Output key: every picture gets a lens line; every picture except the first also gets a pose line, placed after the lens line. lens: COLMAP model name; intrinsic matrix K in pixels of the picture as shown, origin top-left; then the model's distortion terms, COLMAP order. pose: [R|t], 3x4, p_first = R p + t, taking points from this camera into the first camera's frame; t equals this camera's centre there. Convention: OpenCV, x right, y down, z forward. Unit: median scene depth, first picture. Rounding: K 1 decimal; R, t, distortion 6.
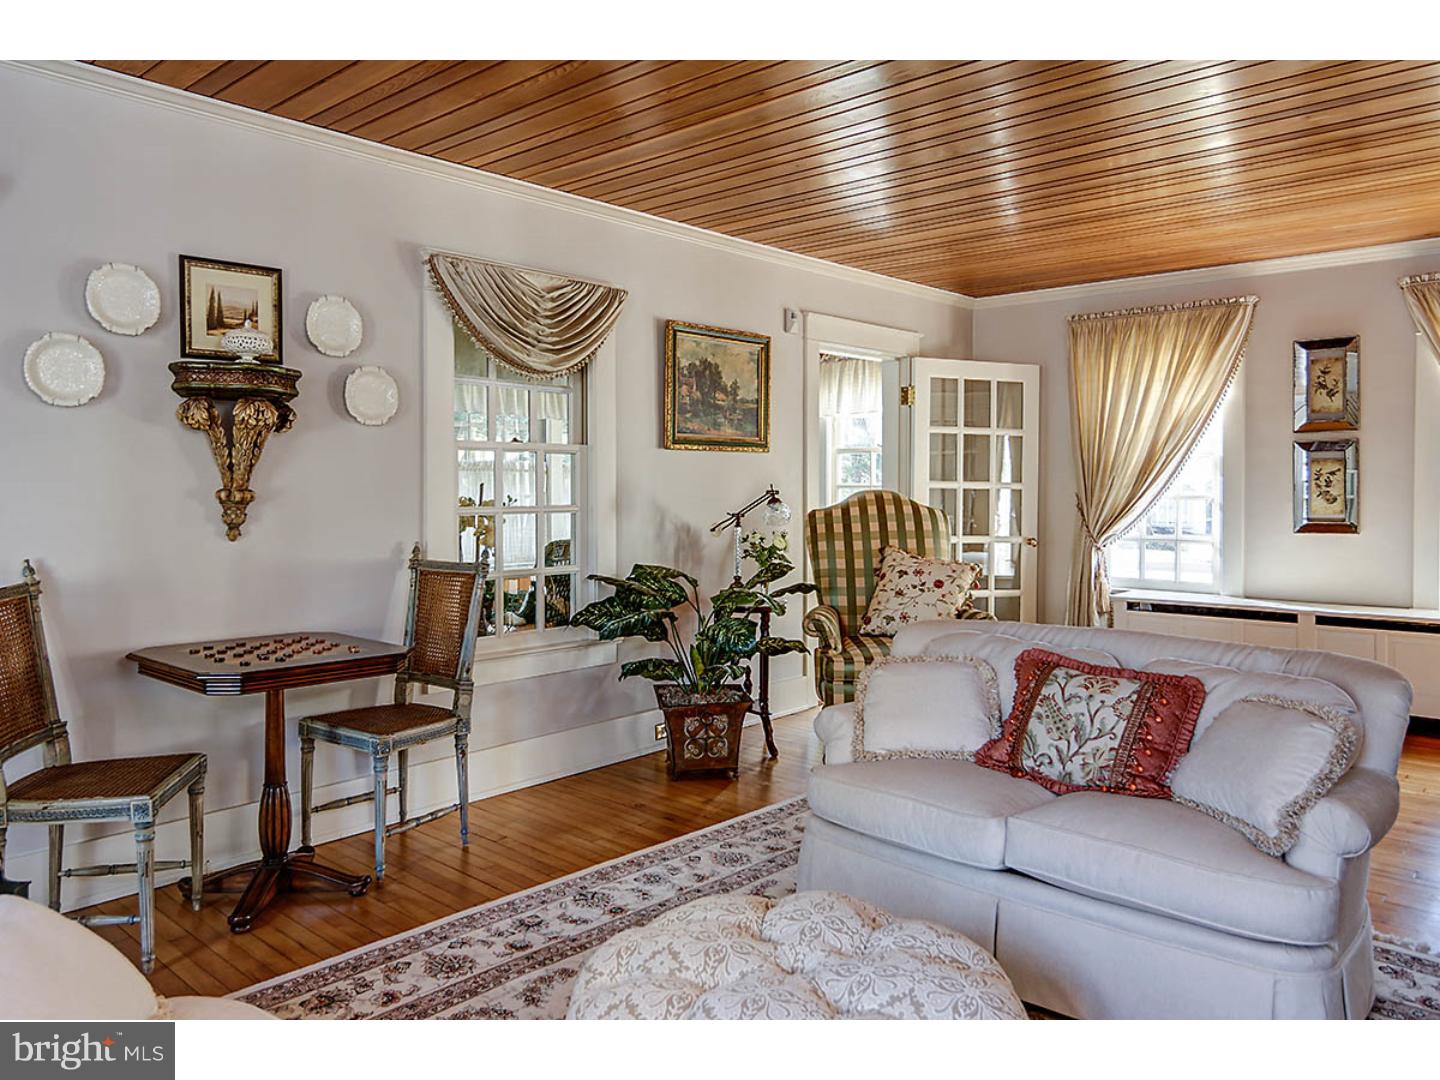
lens RADIAL K [[1042.0, 0, 720.0], [0, 1042.0, 540.0], [0, 0, 1]] dist [0.003795, 0.001825]
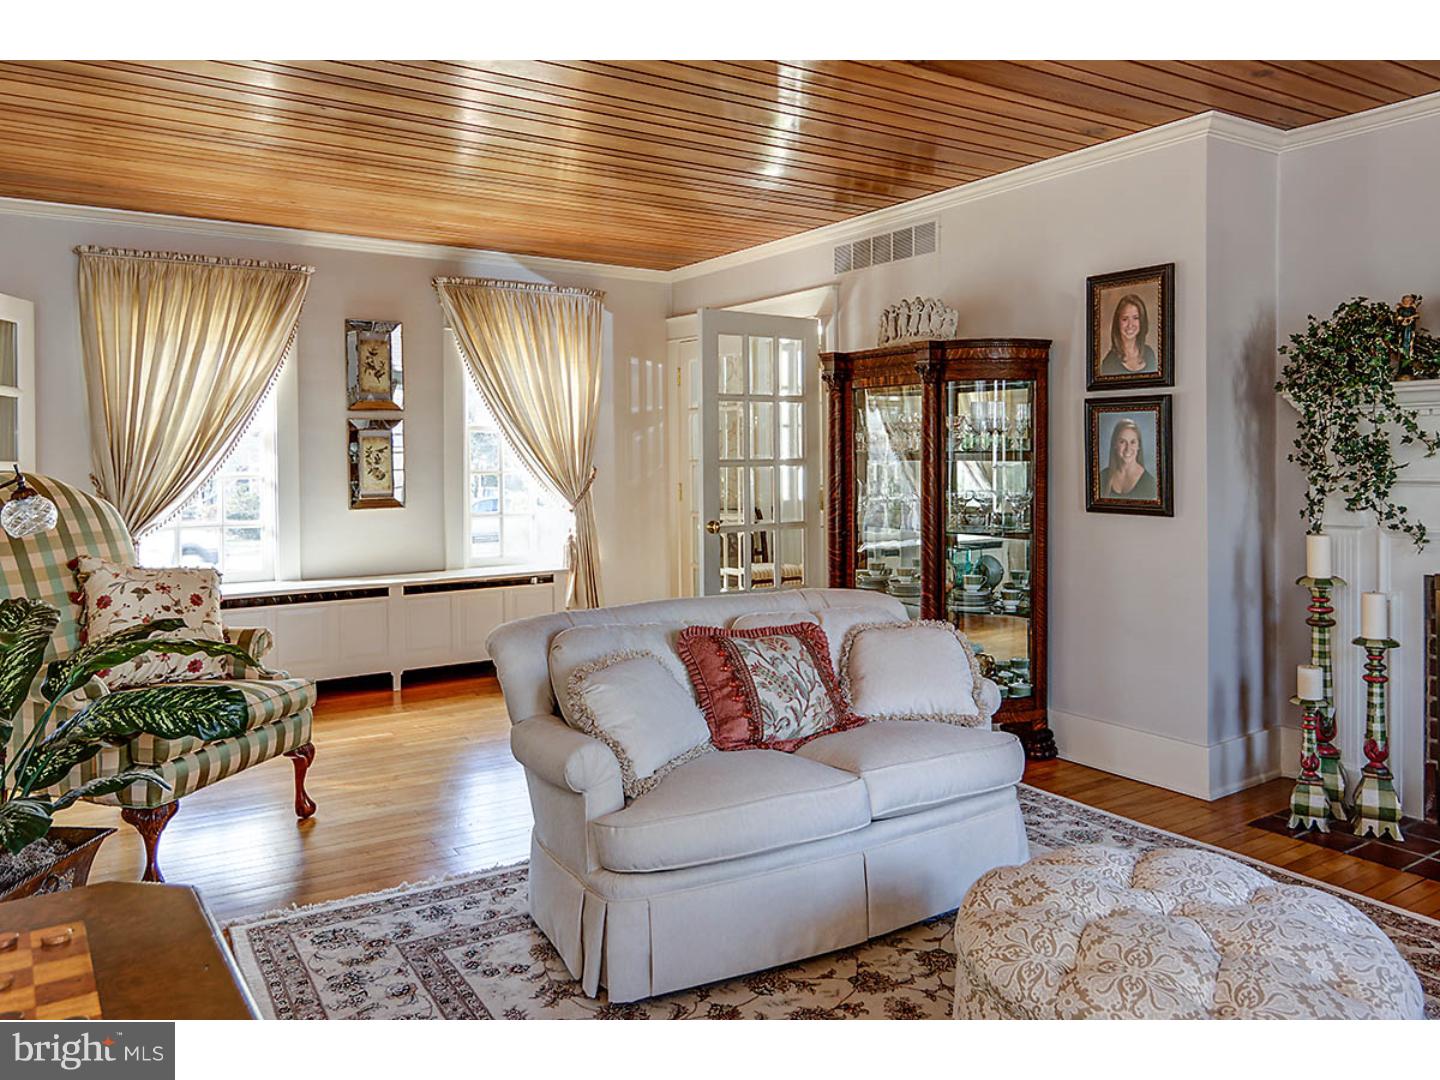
lens RADIAL K [[1060.5, 0, 720.0], [0, 1060.5, 540.0], [0, 0, 1]] dist [-0.008303, -0.000469]
pose [[0.239381, -0.075615, 0.967977, -0.380509], [0.060285, 0.996197, 0.062911, -0.021894], [-0.969052, 0.043295, 0.243029, 0.426574]]
